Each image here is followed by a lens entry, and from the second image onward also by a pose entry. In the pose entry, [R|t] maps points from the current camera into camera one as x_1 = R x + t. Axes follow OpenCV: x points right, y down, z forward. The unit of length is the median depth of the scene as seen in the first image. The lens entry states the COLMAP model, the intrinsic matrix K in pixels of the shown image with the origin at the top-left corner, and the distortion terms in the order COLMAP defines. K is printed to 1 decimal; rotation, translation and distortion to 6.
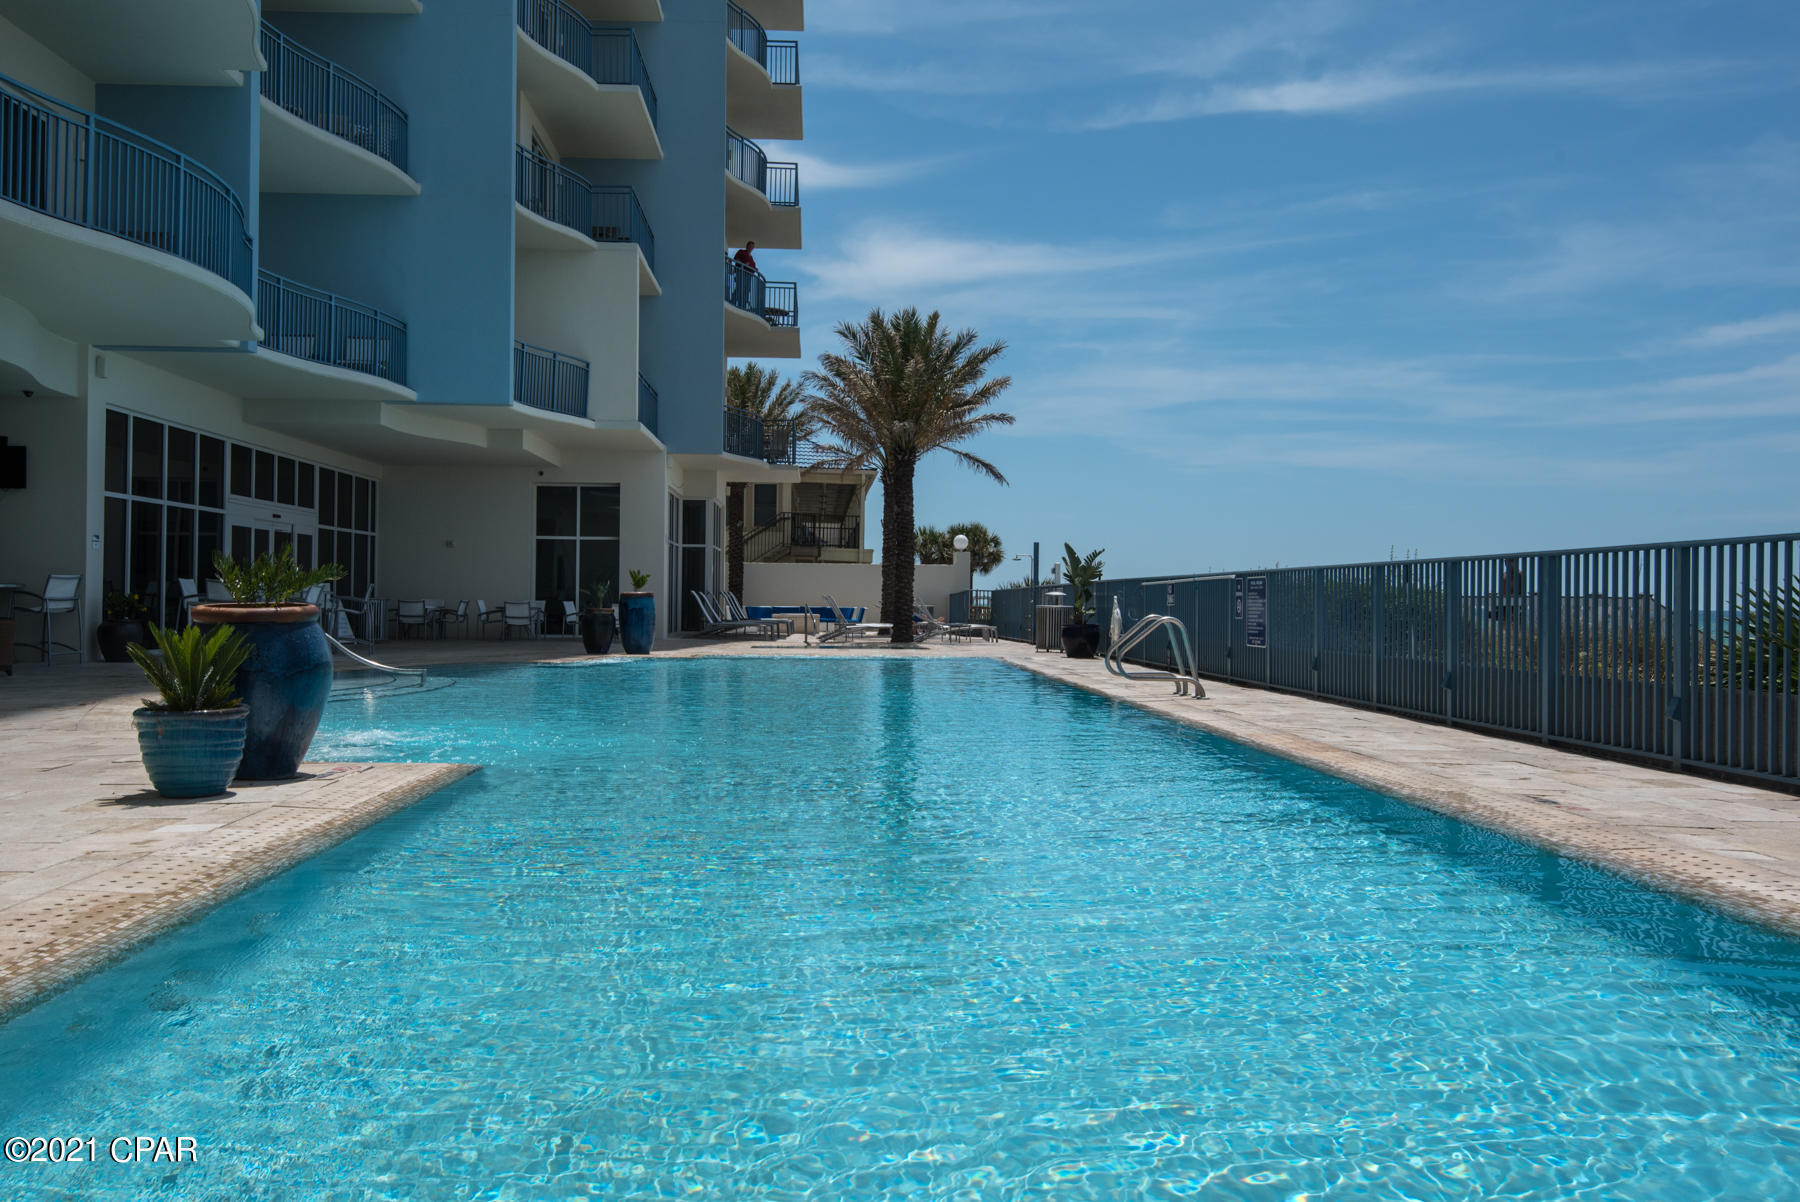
lens RADIAL K [[1513.7, 0, 868.8], [0, 1513.7, 605.1], [0, 0, 1]] dist [0.013843, 0.008085]
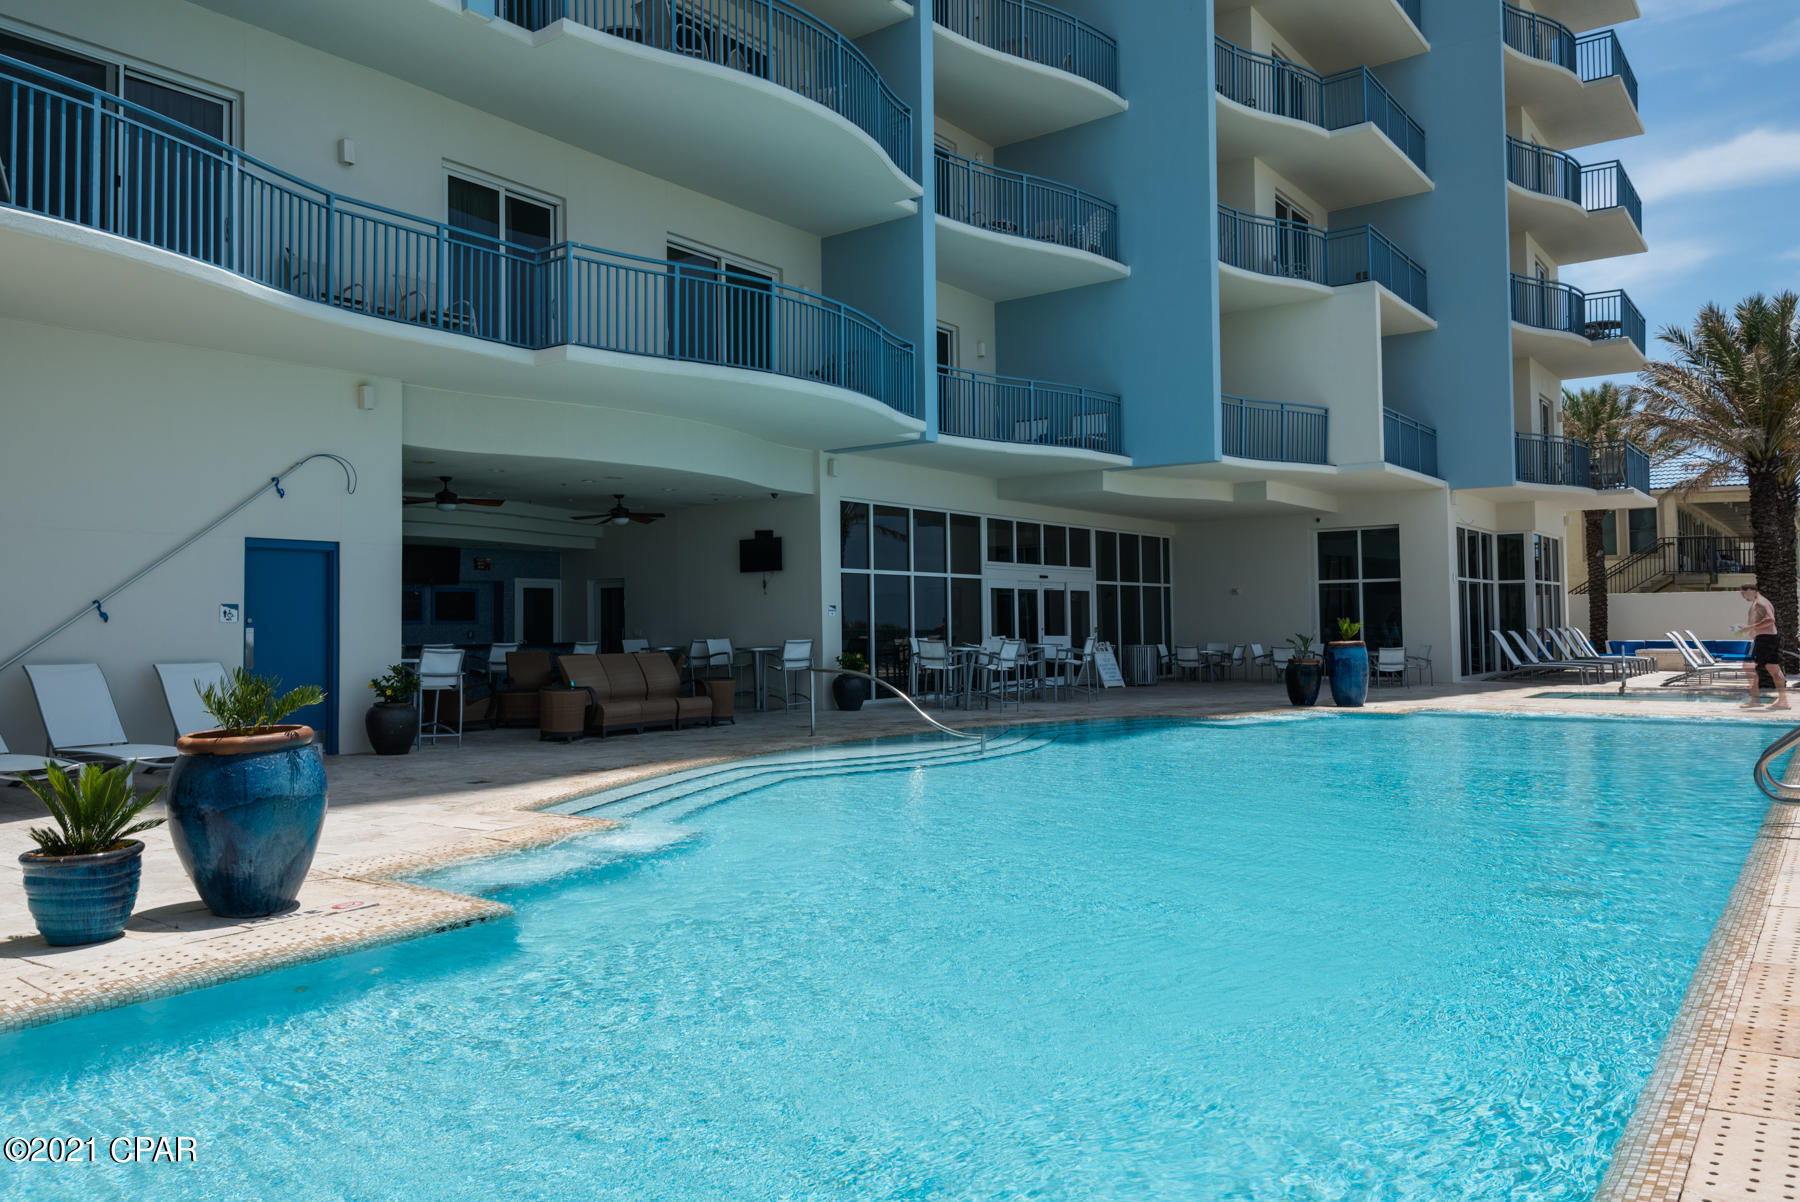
lens RADIAL K [[1196.1, 0, 900.0], [0, 1196.1, 601.0], [0, 0, 1]] dist [0.001171, -0.000179]
pose [[0.756126, -0.031776, -0.653655, 0.113571], [0.016861, 0.999435, -0.029081, -0.014800], [0.654209, 0.010968, 0.756234, 0.224169]]
